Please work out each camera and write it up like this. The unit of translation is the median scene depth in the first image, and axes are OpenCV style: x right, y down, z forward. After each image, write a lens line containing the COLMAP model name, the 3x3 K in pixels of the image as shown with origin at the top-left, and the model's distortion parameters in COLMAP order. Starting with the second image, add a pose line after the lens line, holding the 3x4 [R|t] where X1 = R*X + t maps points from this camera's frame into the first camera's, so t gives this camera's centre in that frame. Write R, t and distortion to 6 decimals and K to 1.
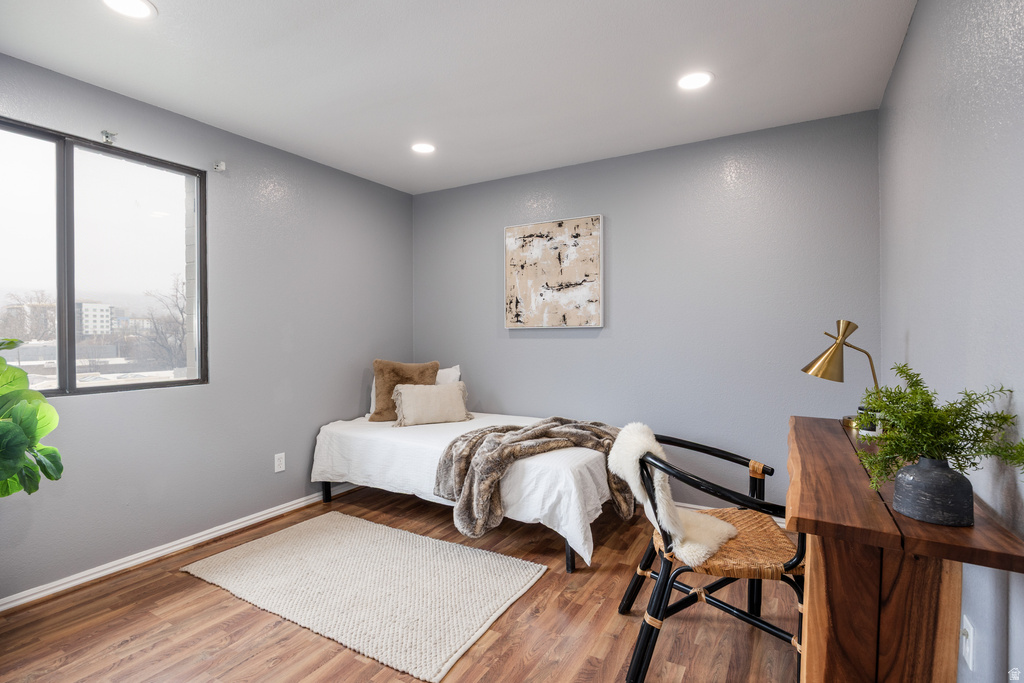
lens RADIAL K [[507.6, 0, 512.0], [0, 507.6, 341.5], [0, 0, 1]] dist [-0.004069, -0.000445]
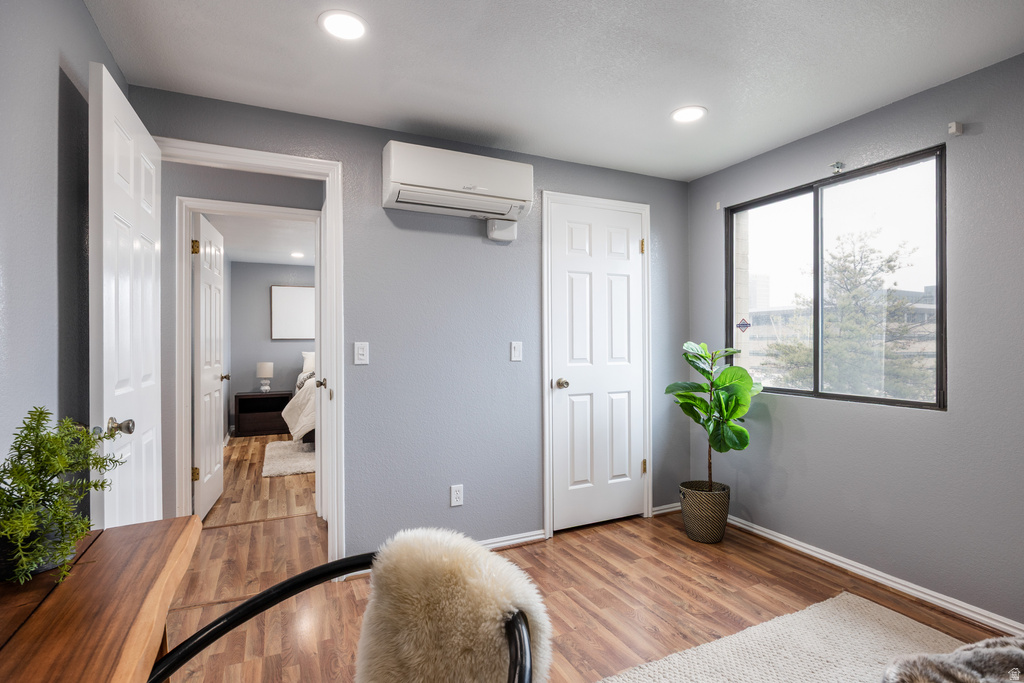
lens RADIAL K [[502.6, 0, 512.0], [0, 502.6, 341.5], [0, 0, 1]] dist [0.001722, 0.000315]
pose [[-0.559589, 0.012260, -0.828680, 0.539472], [-0.007461, 0.999776, 0.019829, -0.045973], [0.828737, 0.017279, -0.559371, 1.101772]]
